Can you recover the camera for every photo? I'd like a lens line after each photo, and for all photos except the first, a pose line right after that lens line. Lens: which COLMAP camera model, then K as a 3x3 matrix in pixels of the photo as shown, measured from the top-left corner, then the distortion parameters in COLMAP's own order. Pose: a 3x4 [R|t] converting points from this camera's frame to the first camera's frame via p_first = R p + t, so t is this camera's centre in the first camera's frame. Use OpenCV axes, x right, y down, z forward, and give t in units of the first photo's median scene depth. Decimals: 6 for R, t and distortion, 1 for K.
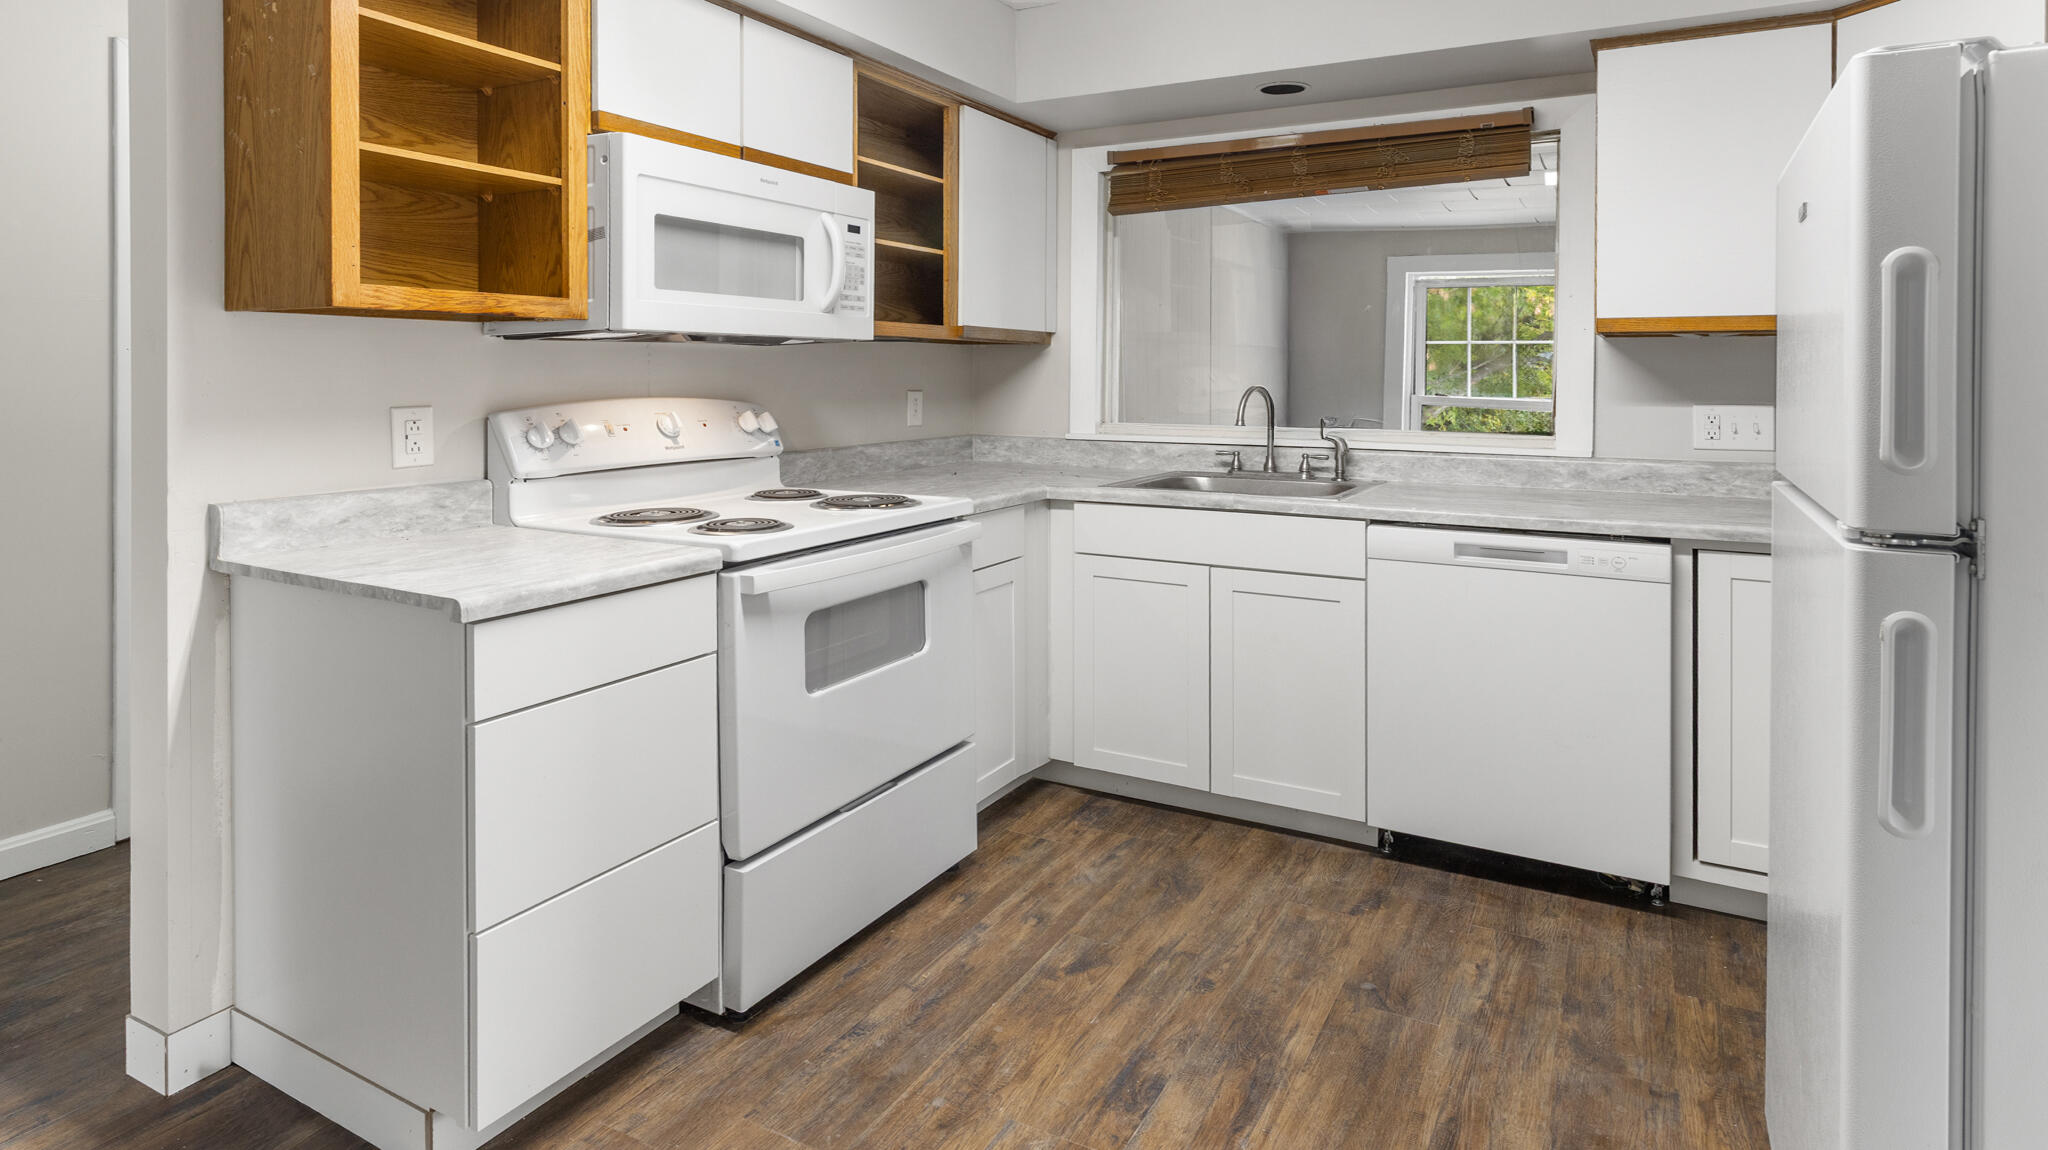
lens RADIAL K [[968.6, 0, 1039.7], [0, 968.6, 565.9], [0, 0, 1]] dist [0.005057, -0.000899]
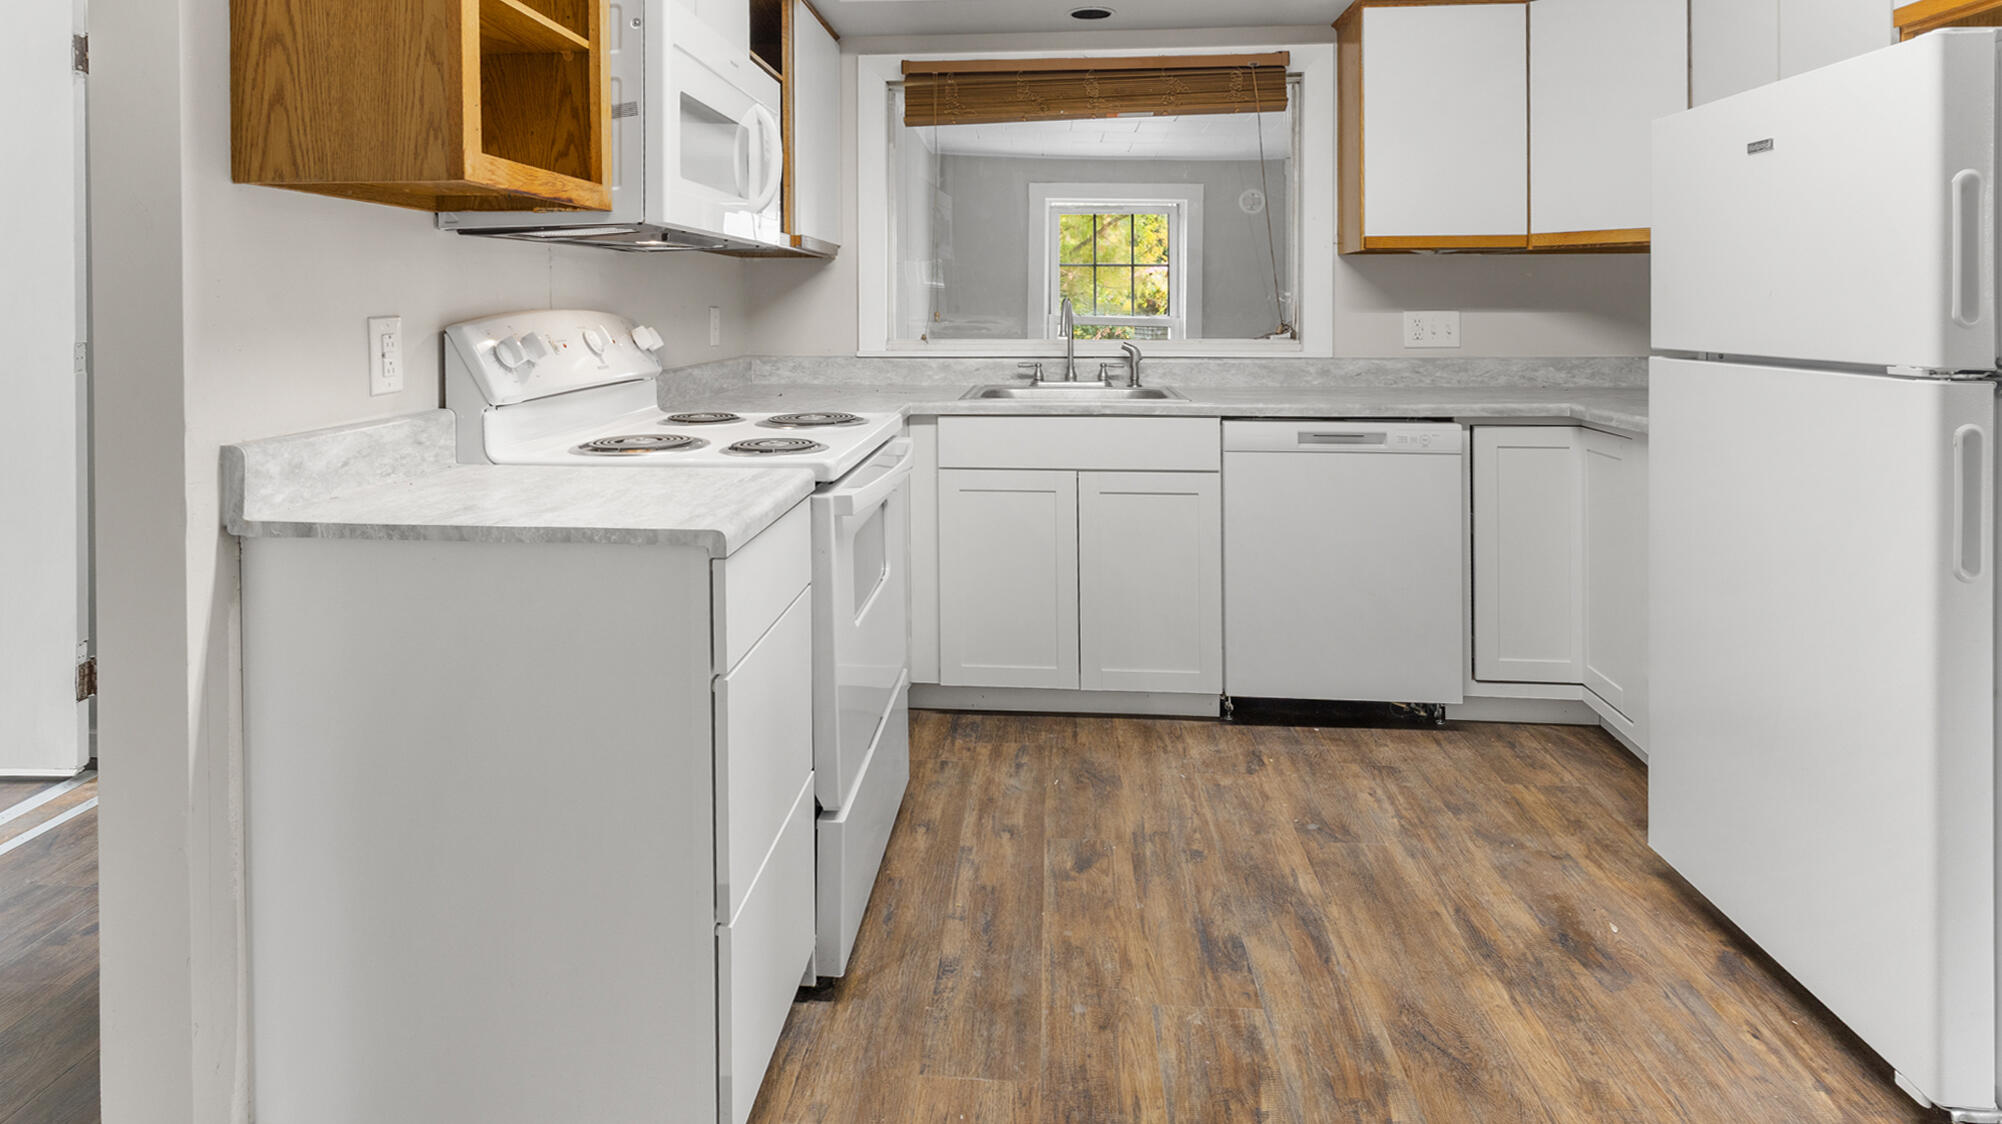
lens RADIAL K [[1050.0, 0, 740.8], [0, 1050.0, 524.4], [0, 0, 1]] dist [0.005839, -0.000752]
pose [[0.928027, -0.080426, 0.363727, -0.664053], [0.079672, 0.996674, 0.017103, 0.011250], [-0.363893, 0.013107, 0.931349, 0.100233]]
